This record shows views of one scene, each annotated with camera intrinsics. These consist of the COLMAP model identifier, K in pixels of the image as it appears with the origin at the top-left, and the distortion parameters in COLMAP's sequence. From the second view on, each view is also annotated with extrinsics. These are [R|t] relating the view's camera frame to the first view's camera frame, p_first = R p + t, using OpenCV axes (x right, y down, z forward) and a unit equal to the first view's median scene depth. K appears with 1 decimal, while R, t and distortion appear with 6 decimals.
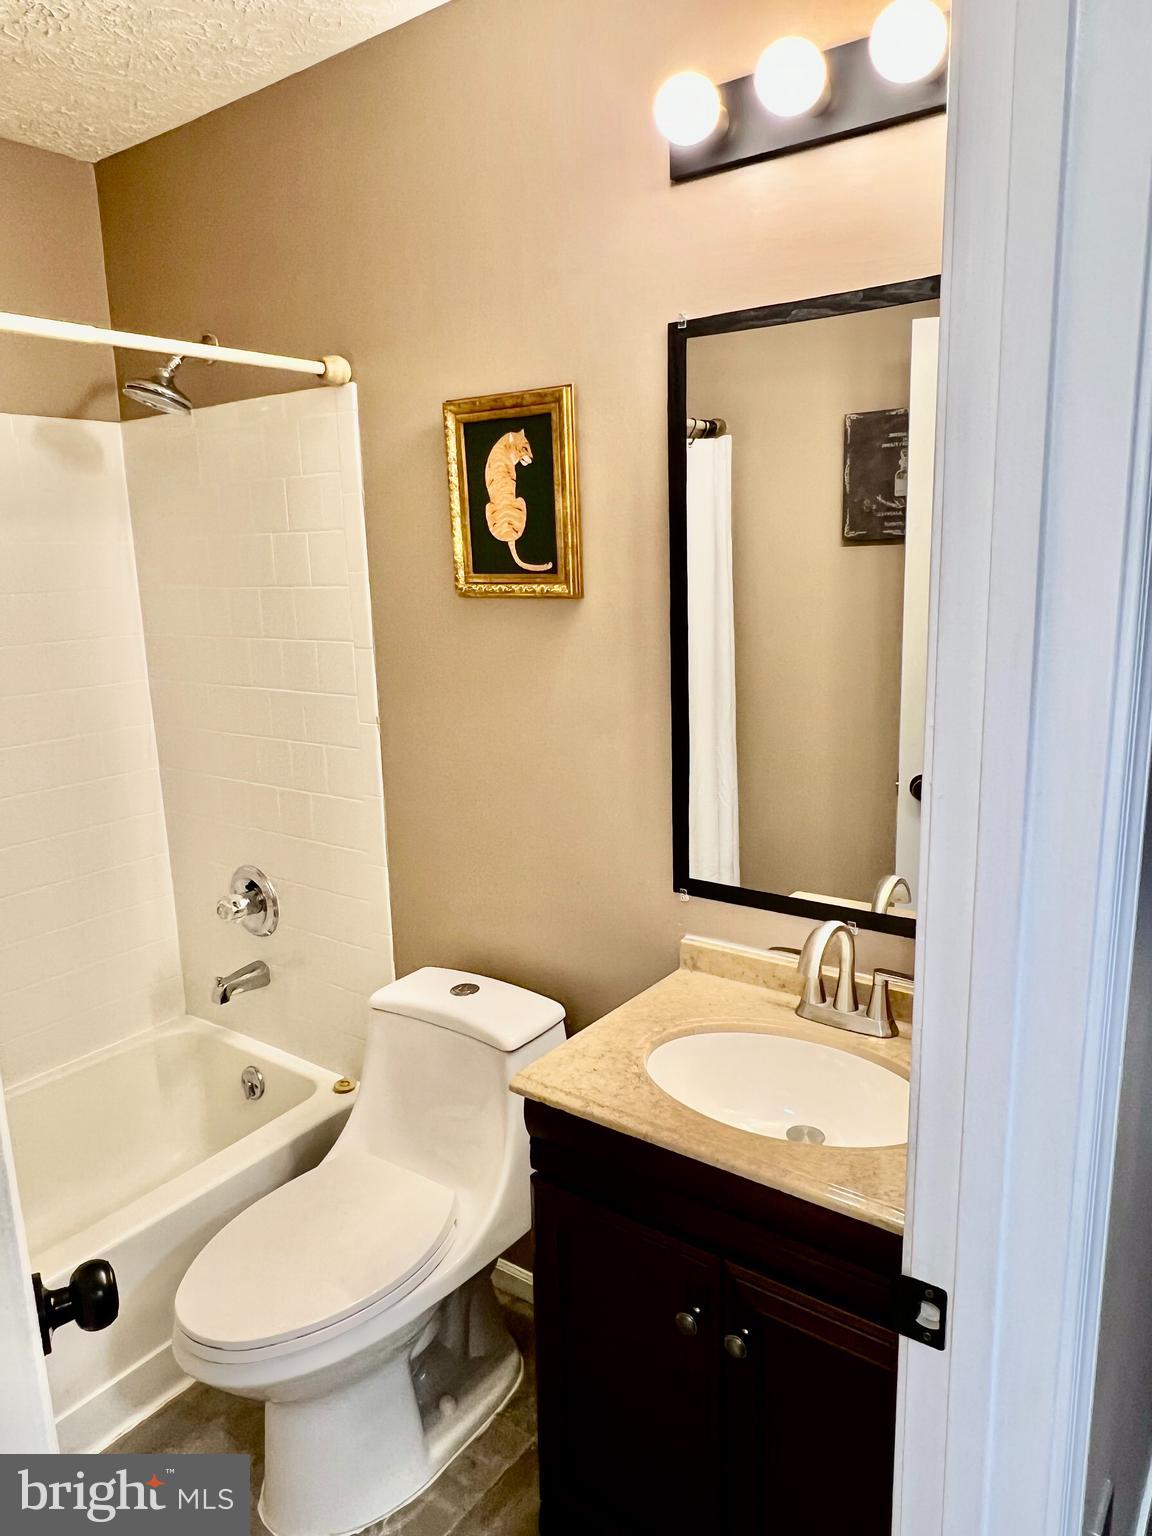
lens RADIAL K [[1049.1, 0, 567.4], [0, 1049.1, 769.9], [0, 0, 1]] dist [0.002895, -0.002186]
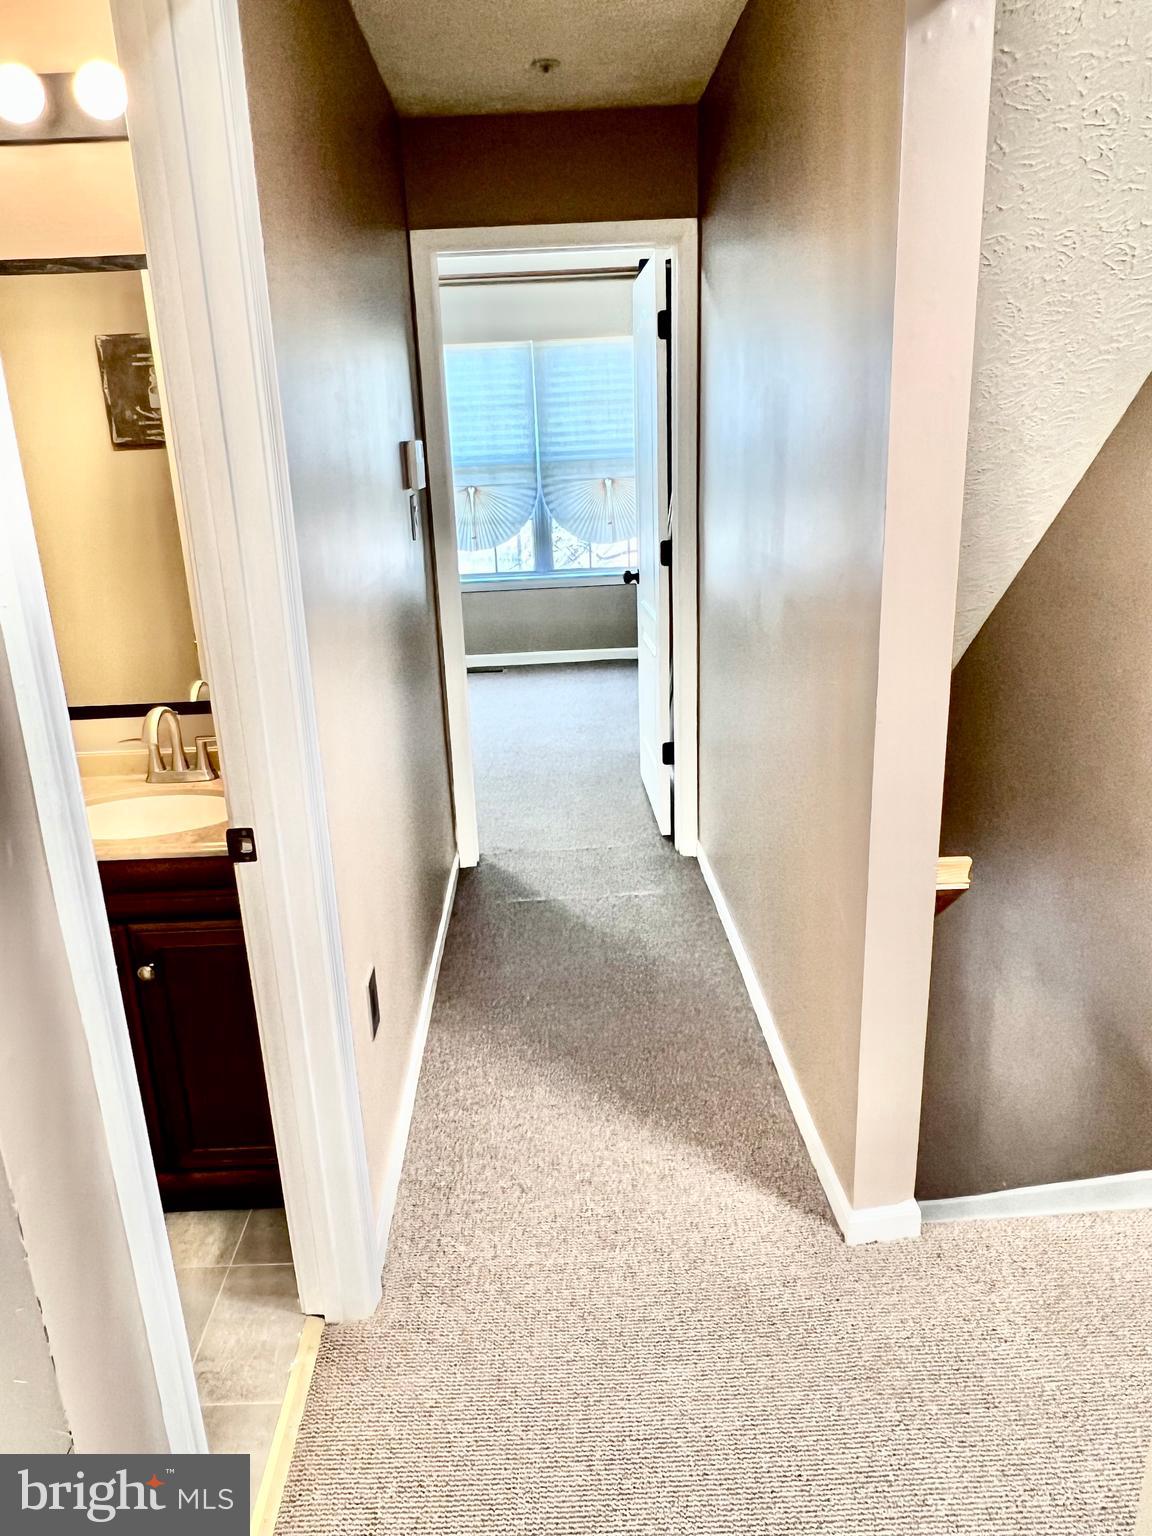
lens RADIAL K [[1049.1, 0, 567.4], [0, 1049.1, 769.9], [0, 0, 1]] dist [0.002895, -0.002186]
pose [[0.795954, -0.181993, 0.577352, -0.156524], [0.138761, 0.983196, 0.118623, 0.140321], [-0.589238, -0.014304, 0.807833, -0.517081]]
